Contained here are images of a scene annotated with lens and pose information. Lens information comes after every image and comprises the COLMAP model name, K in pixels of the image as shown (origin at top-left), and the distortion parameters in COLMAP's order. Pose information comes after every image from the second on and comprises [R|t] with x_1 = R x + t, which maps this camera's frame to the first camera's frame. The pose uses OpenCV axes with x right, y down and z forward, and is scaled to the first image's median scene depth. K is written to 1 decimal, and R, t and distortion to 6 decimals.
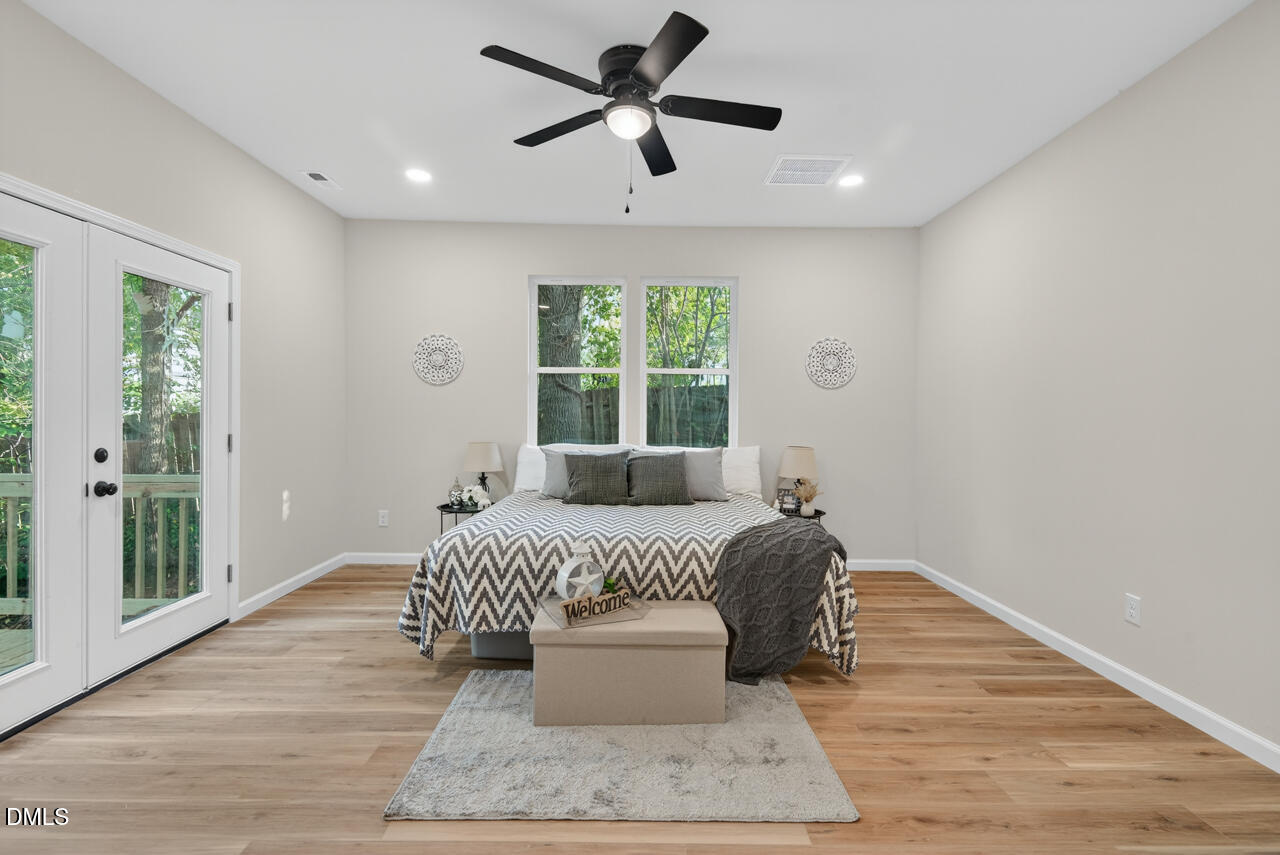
lens RADIAL K [[584.5, 0, 643.0], [0, 584.5, 428.3], [0, 0, 1]] dist [0.005676, -0.002238]
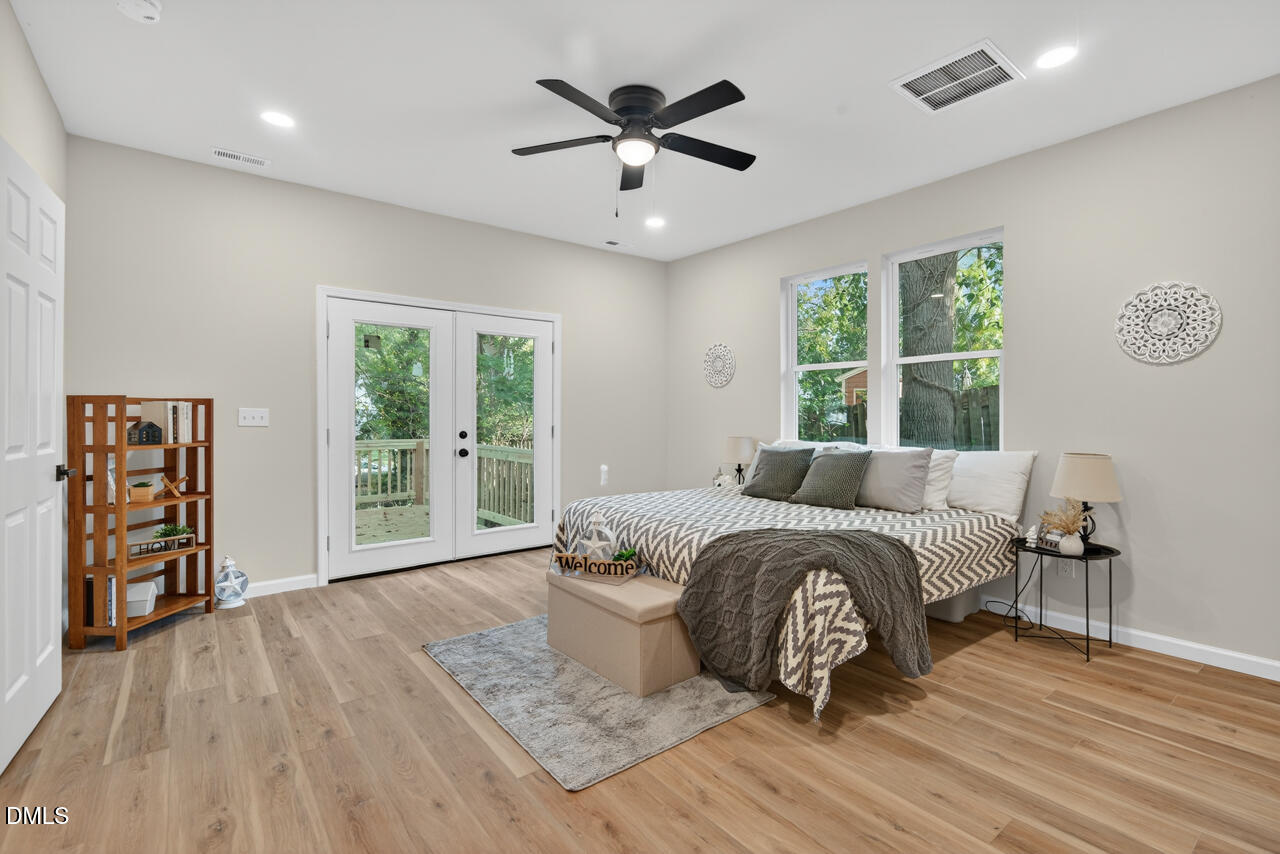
lens RADIAL K [[584.5, 0, 653.4], [0, 584.5, 426.9], [0, 0, 1]] dist [0.005676, -0.002238]
pose [[0.615759, 0.007862, -0.787896, 0.874681], [-0.014185, 0.999899, -0.001109, 0.014233], [0.787807, 0.011859, 0.615808, 0.322476]]
